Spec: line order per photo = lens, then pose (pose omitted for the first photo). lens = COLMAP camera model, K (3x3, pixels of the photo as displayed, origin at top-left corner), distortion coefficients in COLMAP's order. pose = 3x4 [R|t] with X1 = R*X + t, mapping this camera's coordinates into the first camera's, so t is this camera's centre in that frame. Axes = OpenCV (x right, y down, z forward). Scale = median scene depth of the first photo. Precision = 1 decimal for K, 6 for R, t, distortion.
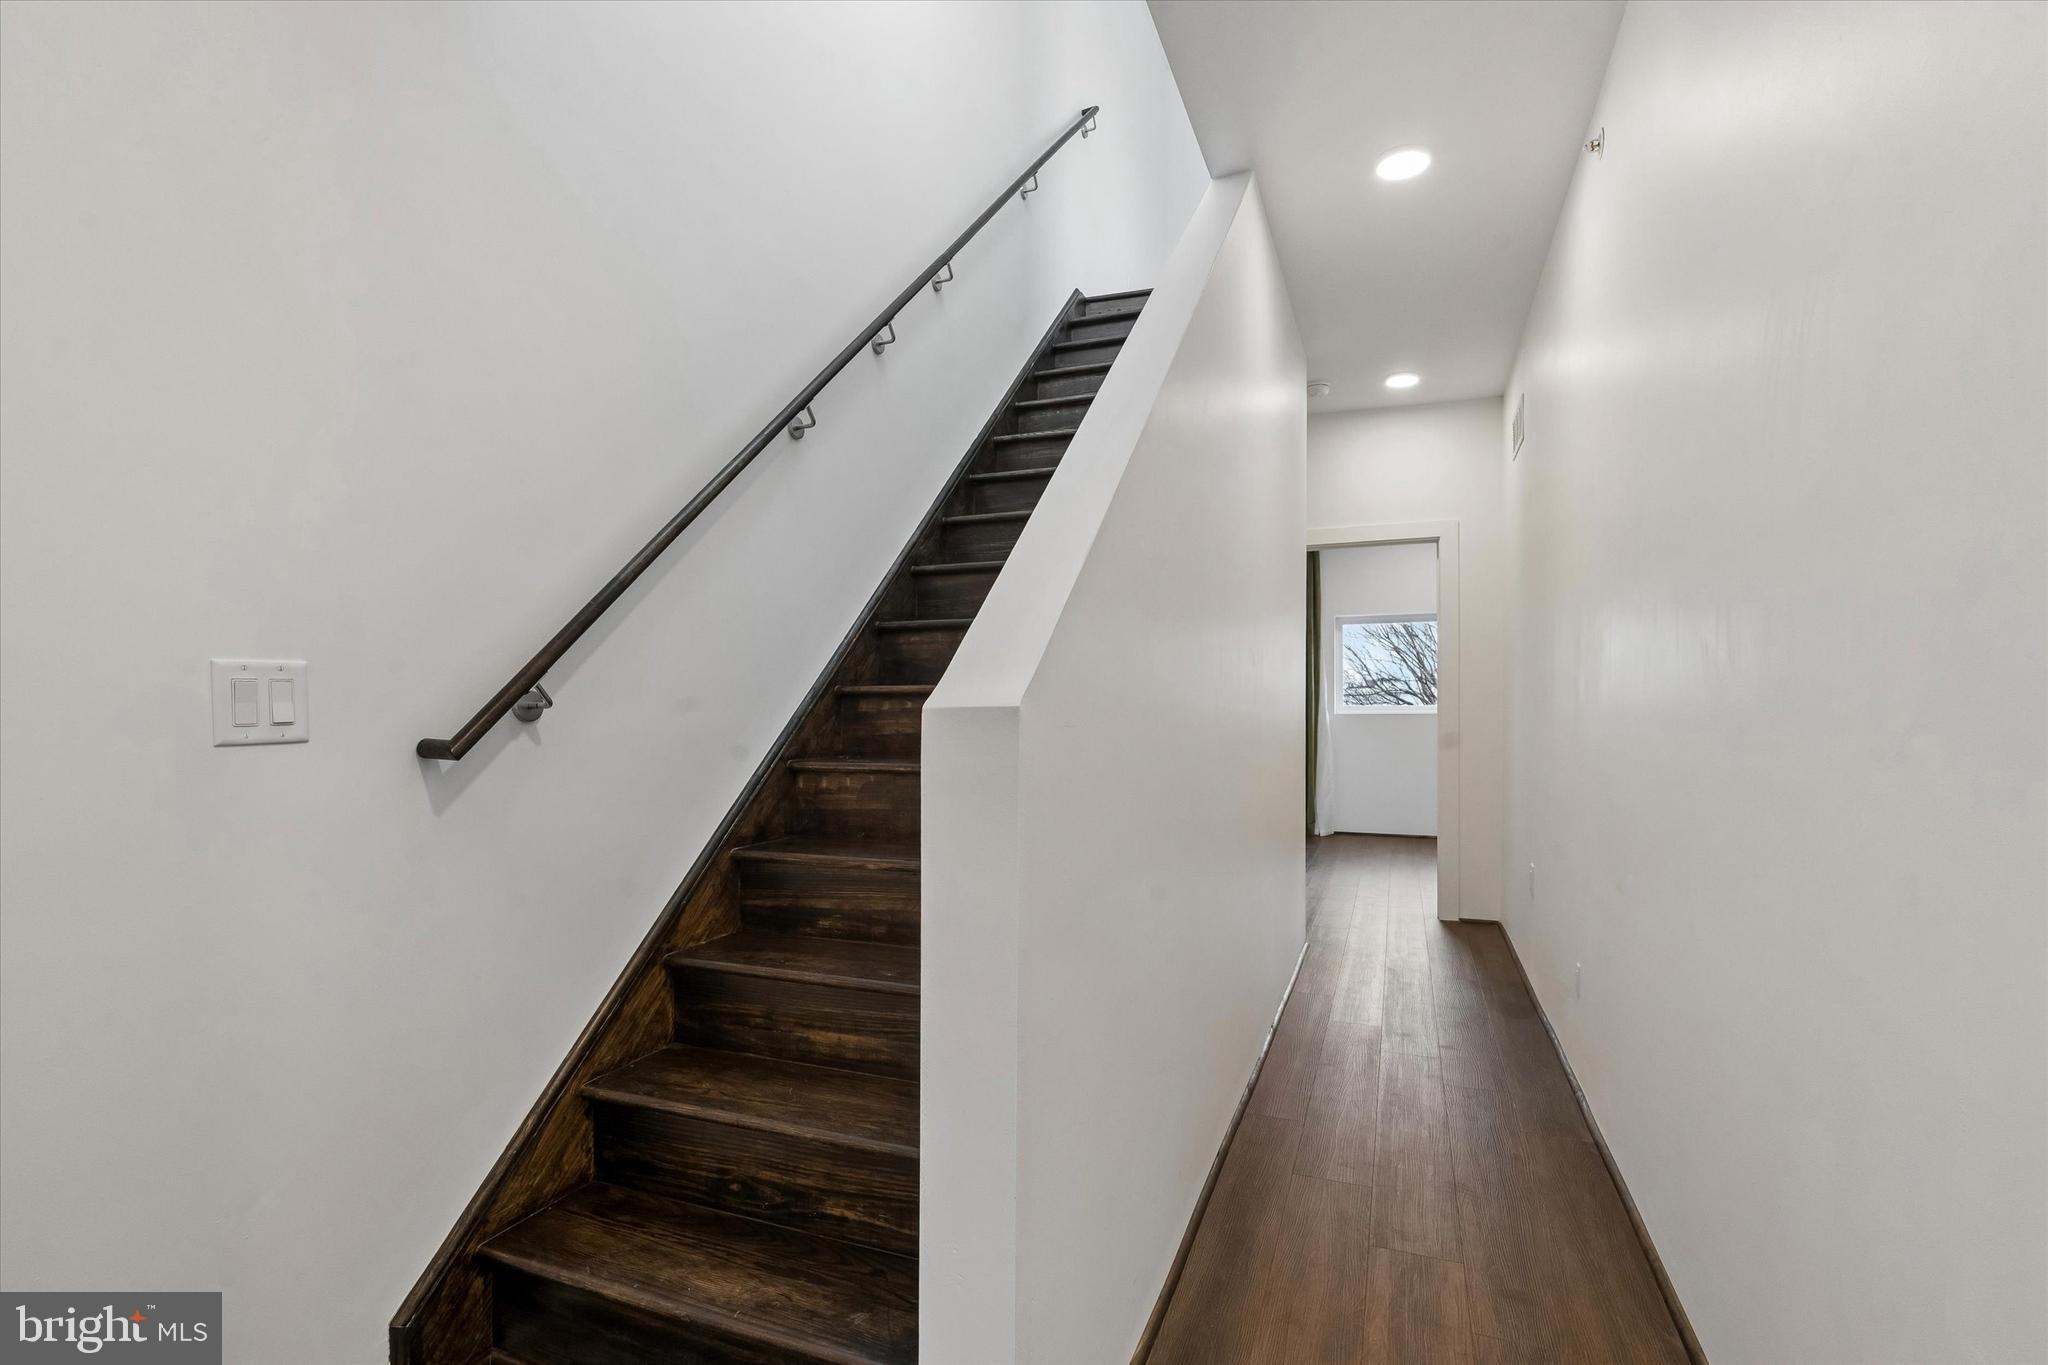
lens RADIAL K [[924.4, 0, 1028.2], [0, 924.4, 734.4], [0, 0, 1]] dist [-0.001506, -0.000686]
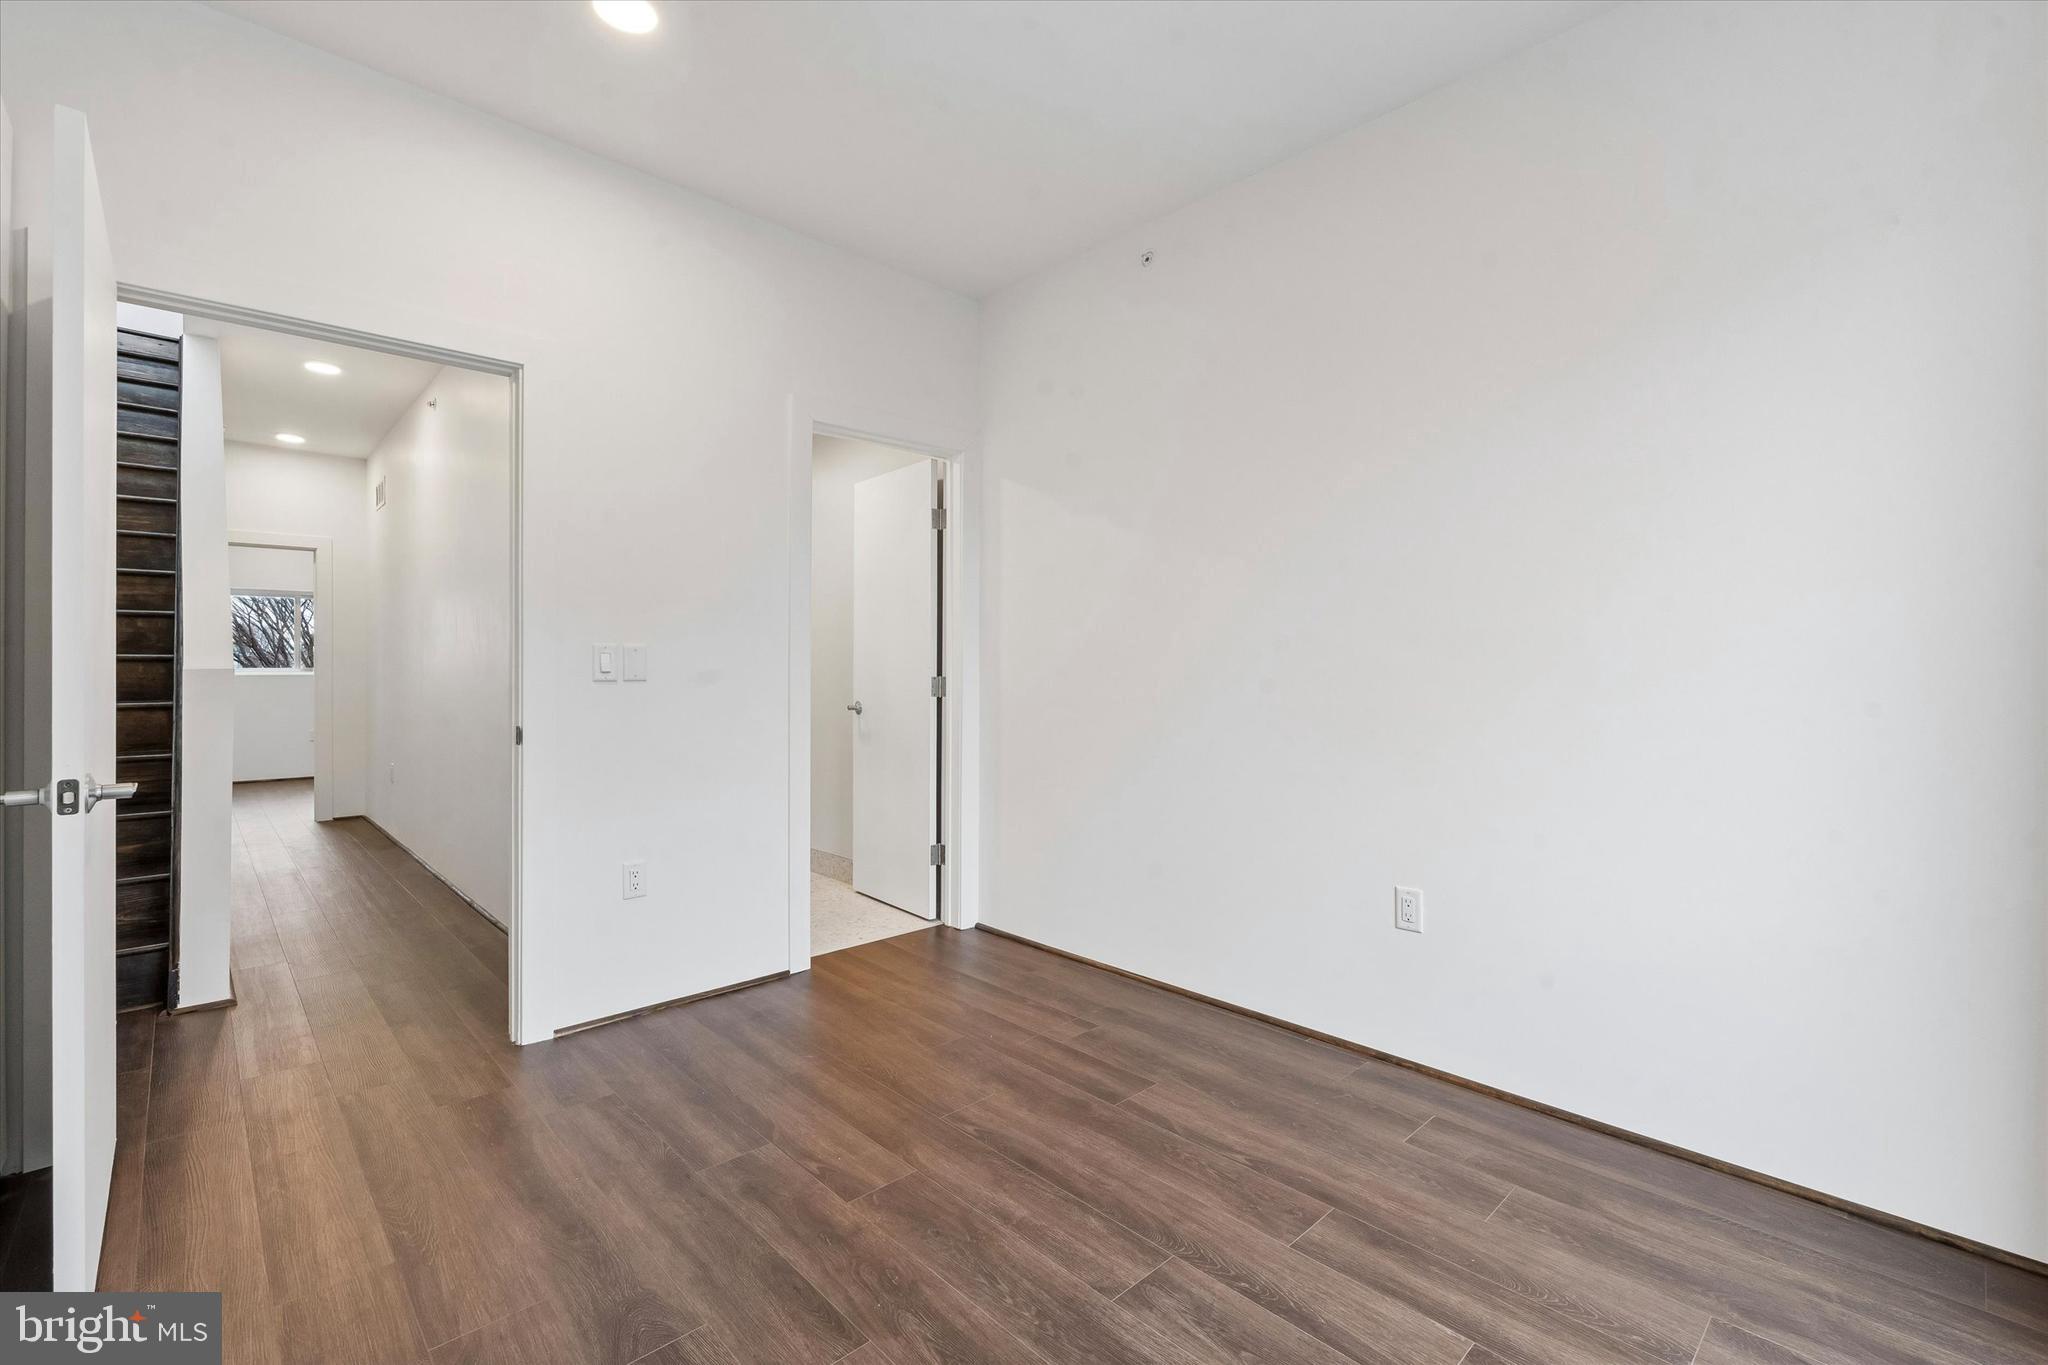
lens RADIAL K [[912.1, 0, 1022.8], [0, 912.1, 670.5], [0, 0, 1]] dist [-0.000270, 0.000054]
pose [[0.426404, 0.010577, 0.904471, -0.362332], [0.008535, 0.999840, -0.015716, 0.002717], [-0.904492, 0.014421, 0.426246, -0.579757]]
